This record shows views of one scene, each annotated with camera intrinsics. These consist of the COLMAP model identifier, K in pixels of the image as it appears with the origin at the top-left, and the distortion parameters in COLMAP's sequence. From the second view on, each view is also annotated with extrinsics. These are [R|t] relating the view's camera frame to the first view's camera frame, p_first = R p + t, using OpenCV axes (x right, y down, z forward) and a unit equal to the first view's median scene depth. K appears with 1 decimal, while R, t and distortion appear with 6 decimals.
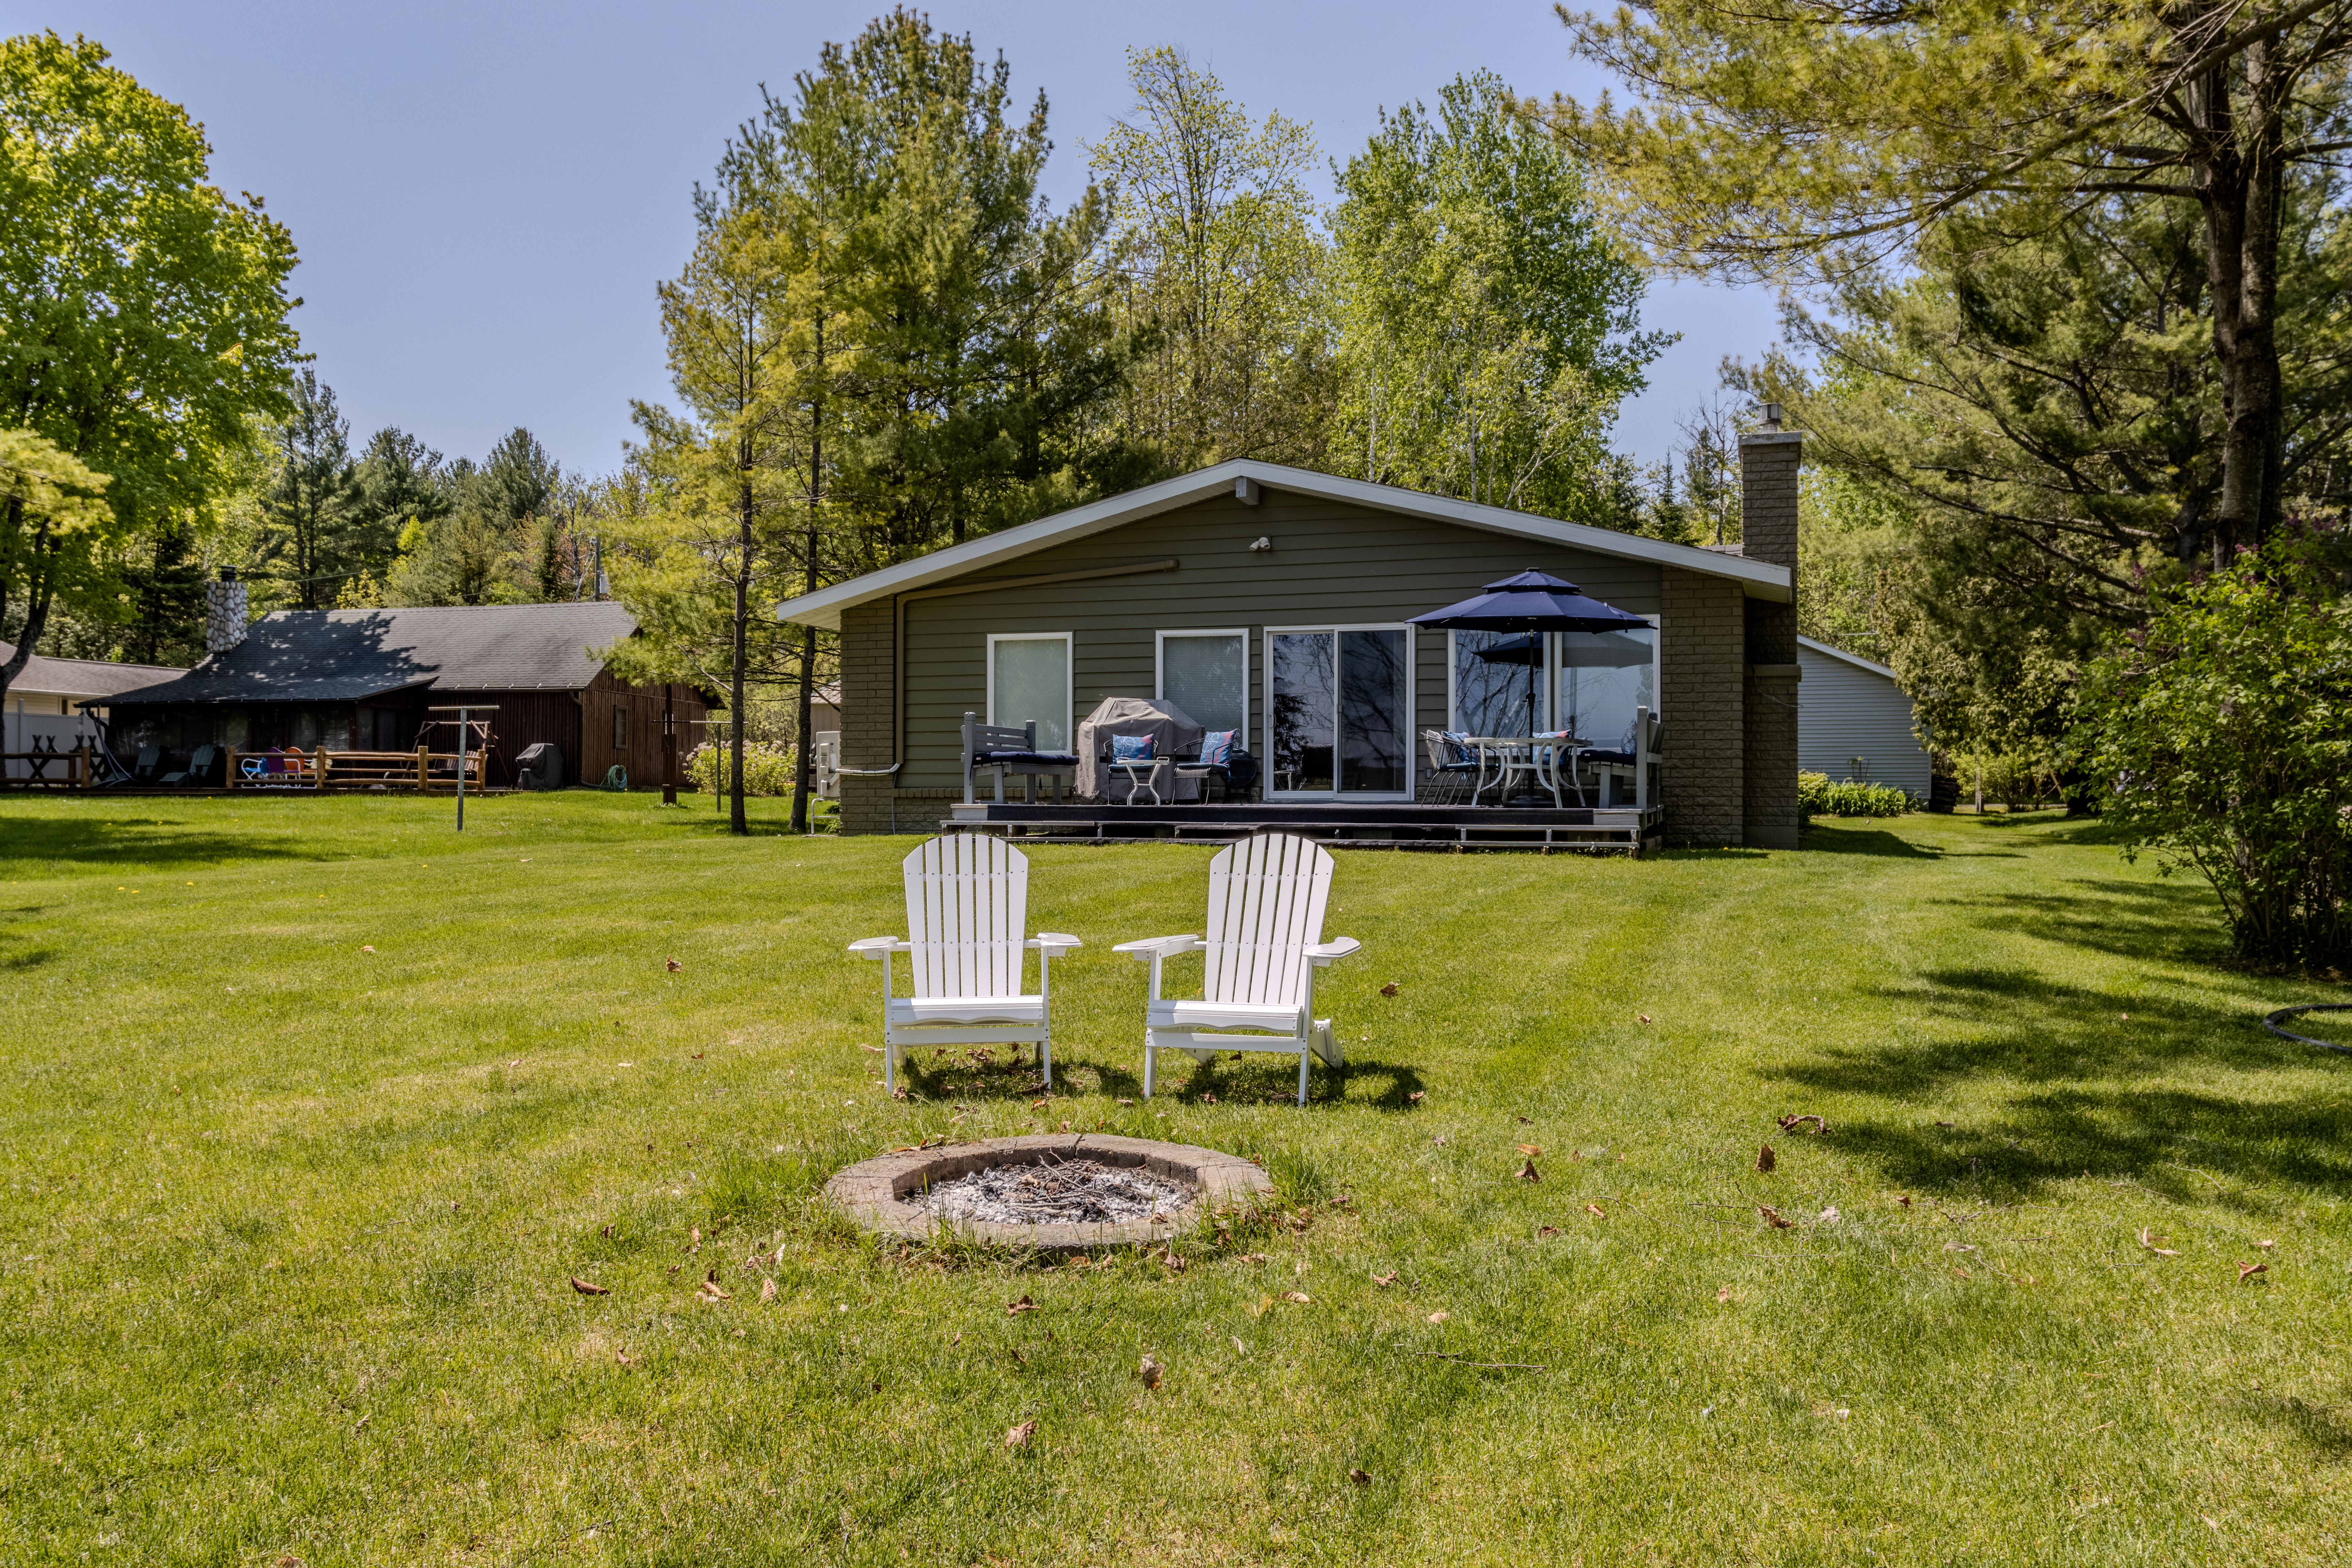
lens RADIAL K [[1858.8, 0, 1168.6], [0, 1858.8, 784.1], [0, 0, 1]] dist [-0.068077, 0.090106]
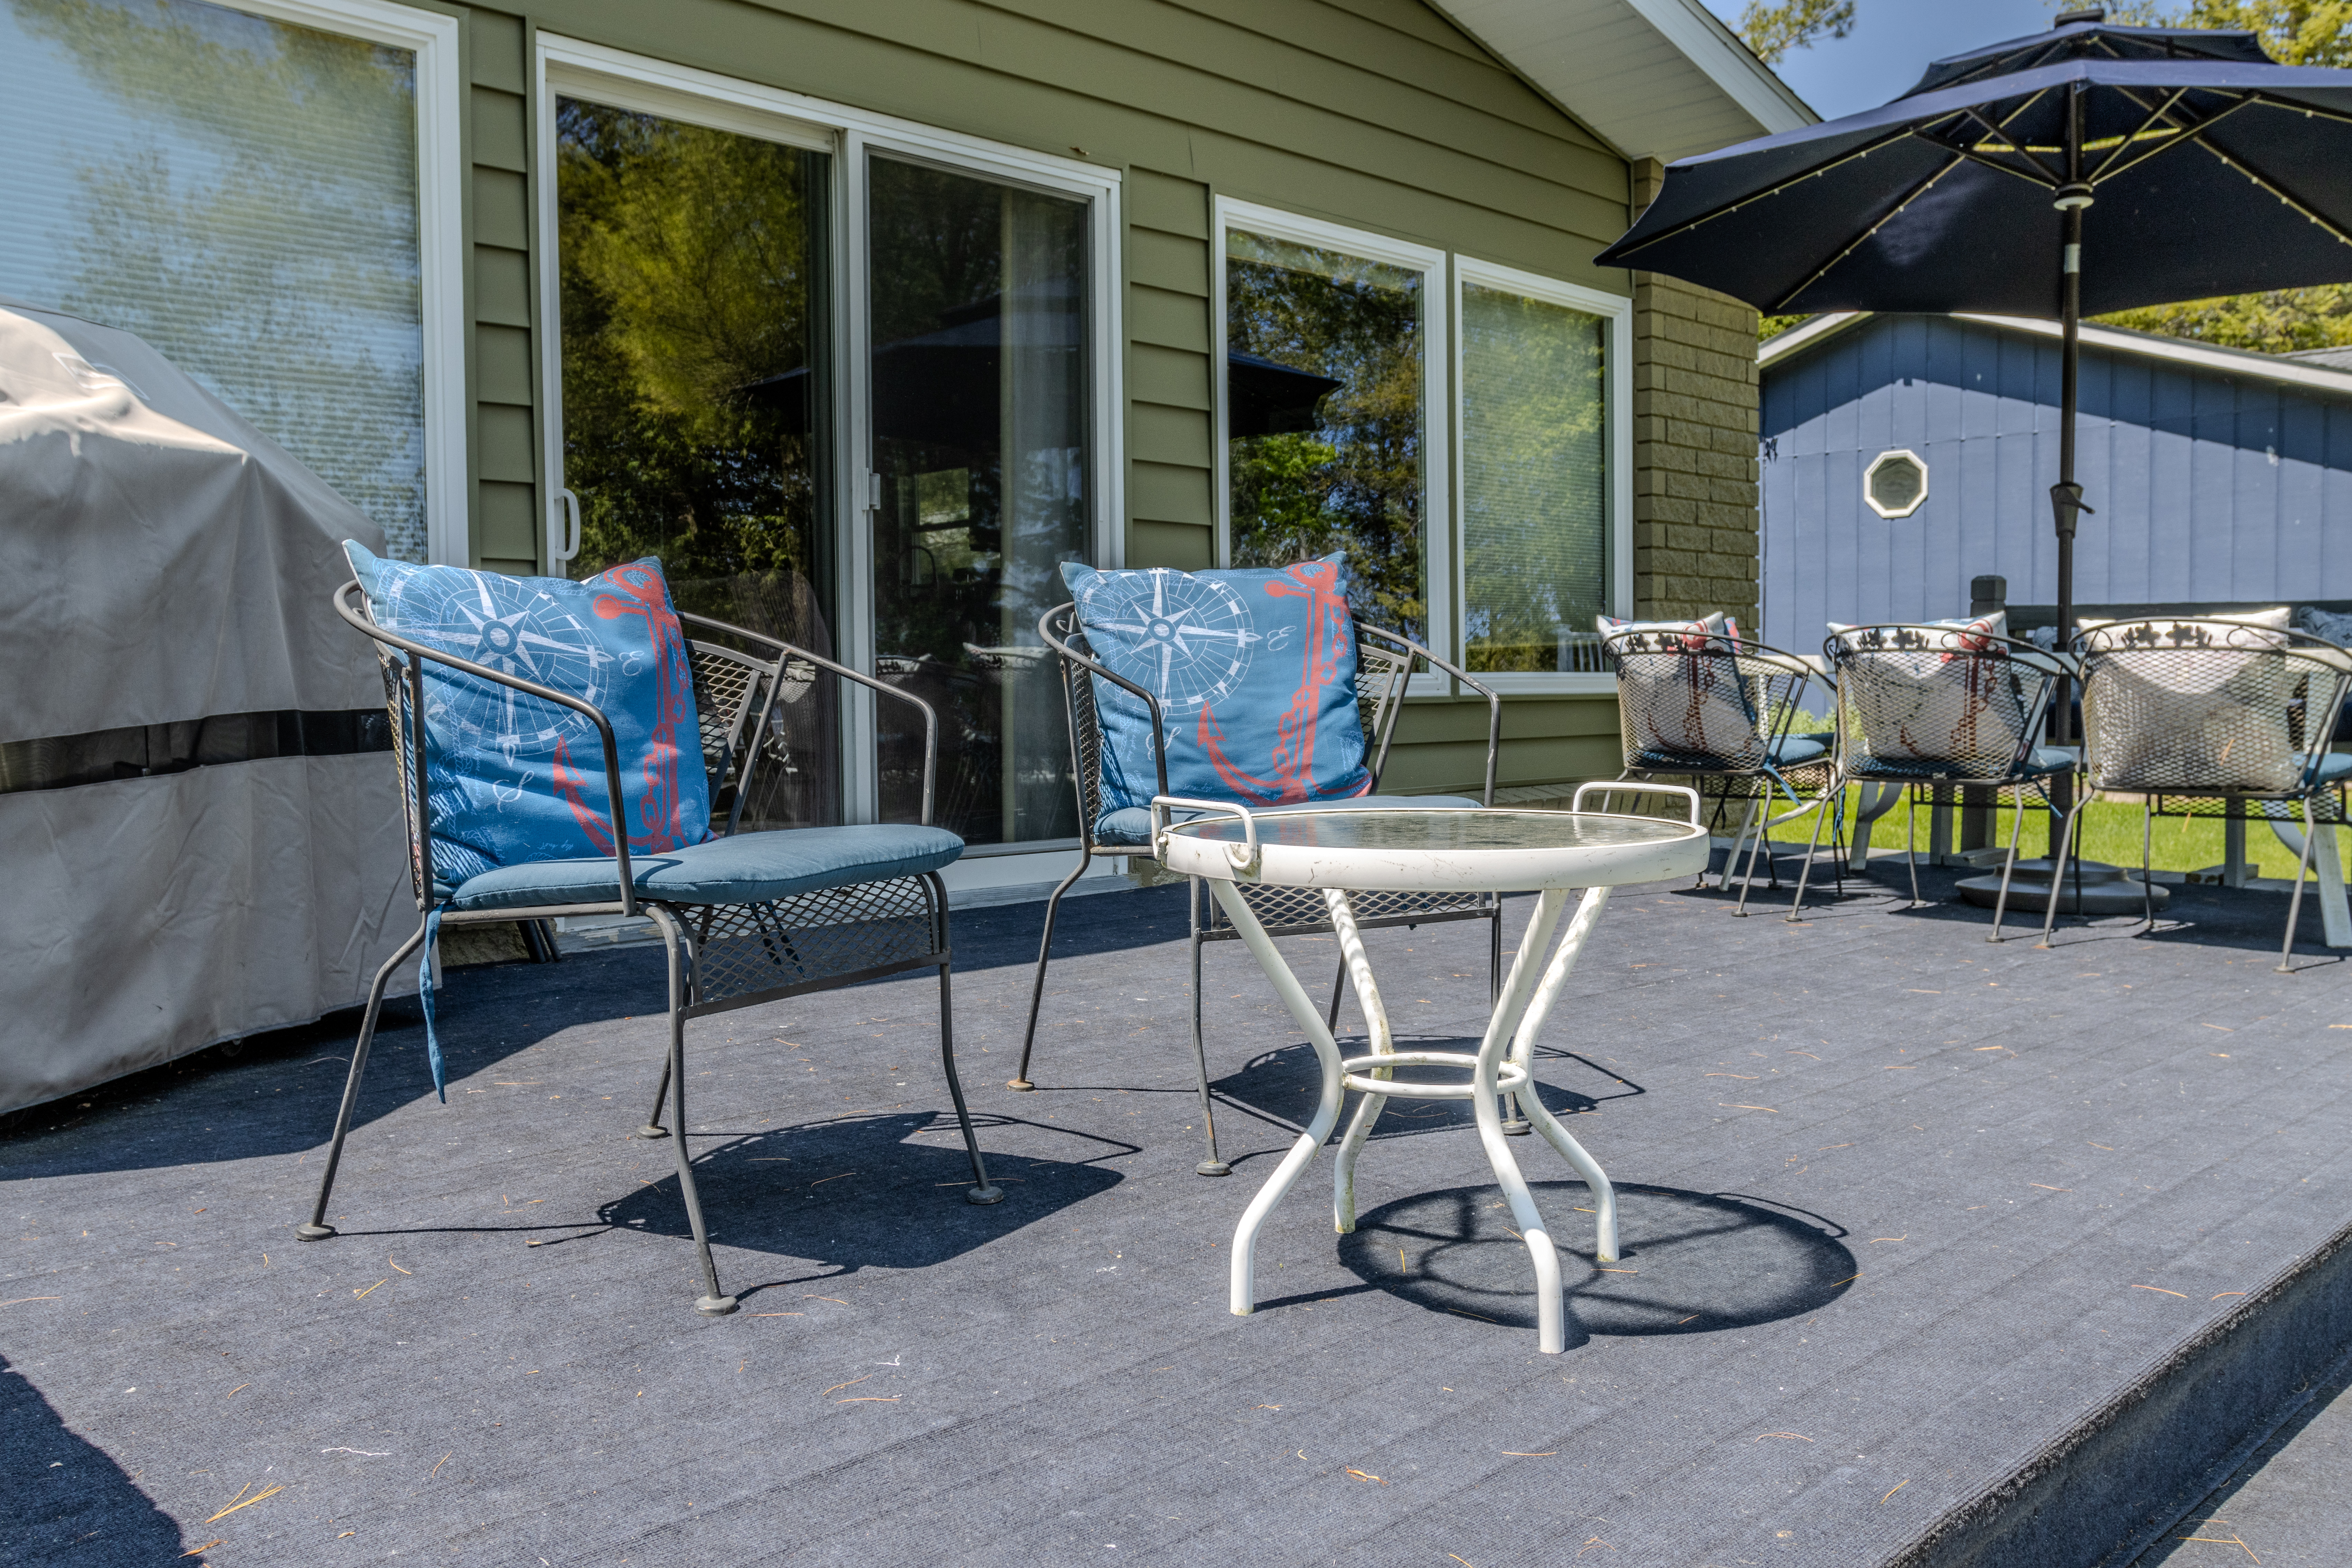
lens RADIAL K [[1892.7, 0, 1167.0], [0, 1892.7, 783.3], [0, 0, 1]] dist [-0.058609, 0.062859]
pose [[0.462260, -0.050139, 0.885326, -0.090217], [0.002516, 0.998470, 0.055233, -0.017006], [-0.886741, -0.023305, 0.461679, 0.817356]]
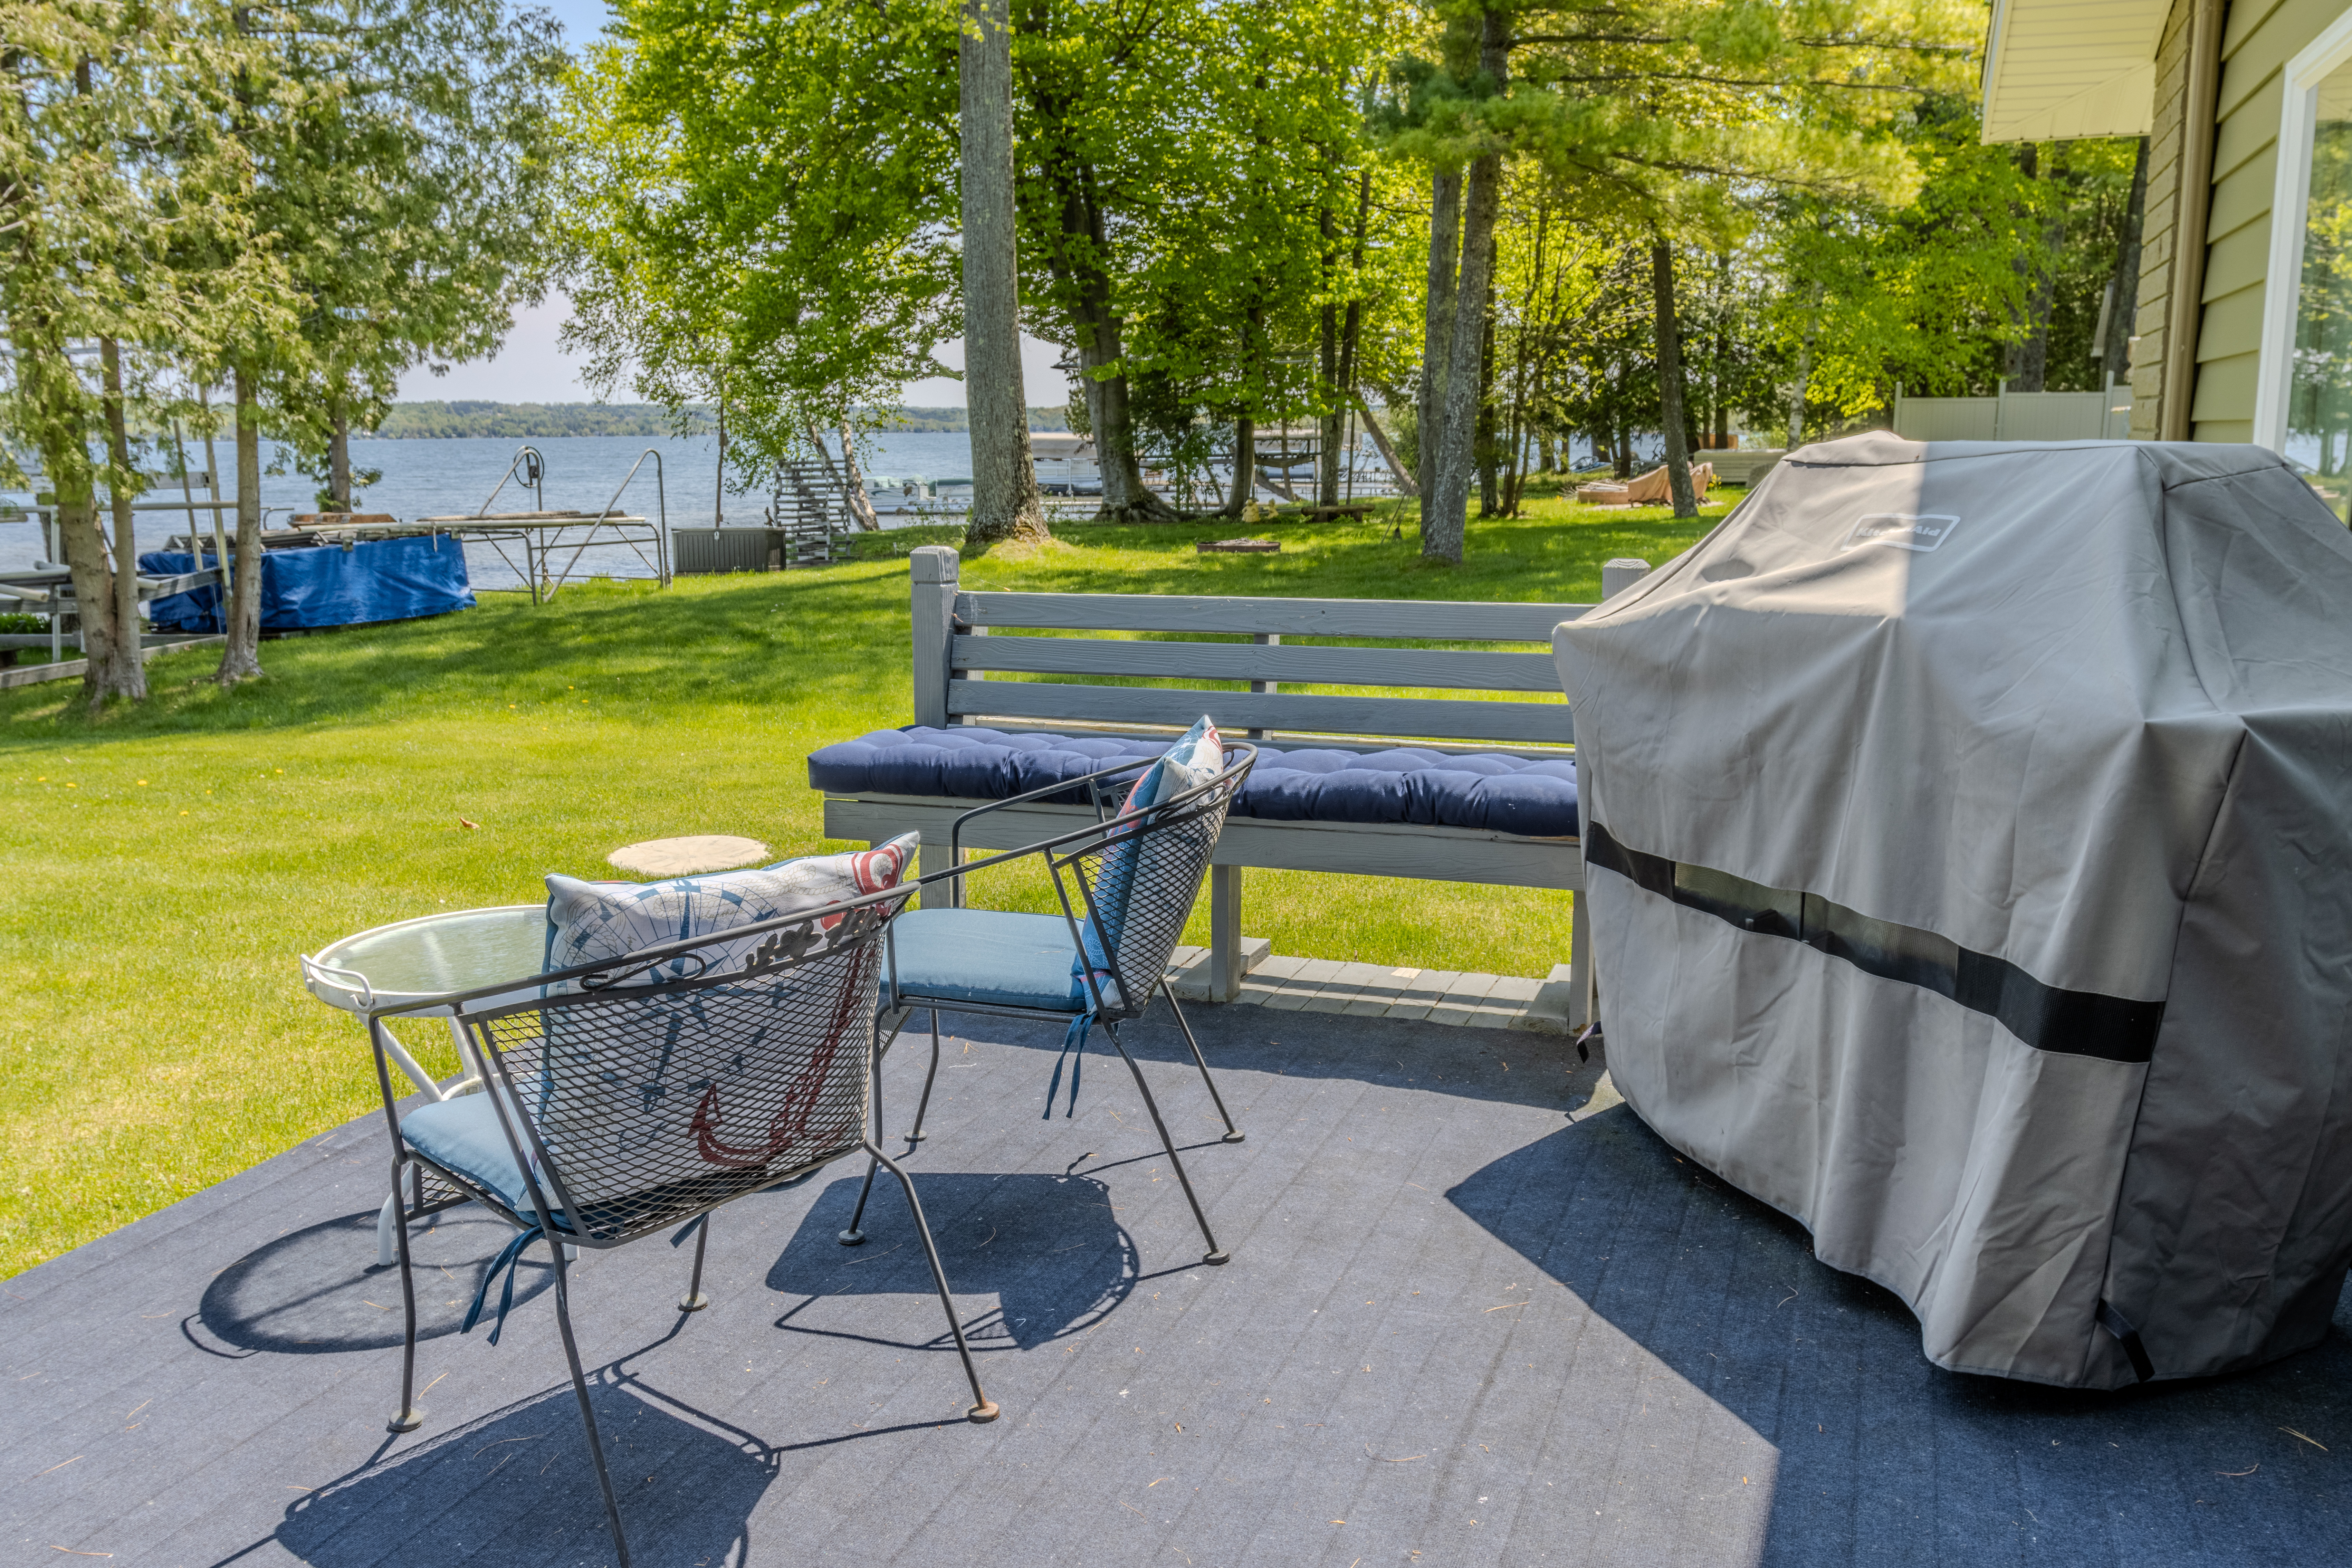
lens RADIAL K [[1858.8, 0, 1168.6], [0, 1858.8, 784.1], [0, 0, 1]] dist [-0.068077, 0.090106]
pose [[-0.039495, 0.176254, -0.983552, 0.111135], [0.016302, 0.984303, 0.175734, -0.043354], [0.999087, -0.009093, -0.041749, 0.897771]]
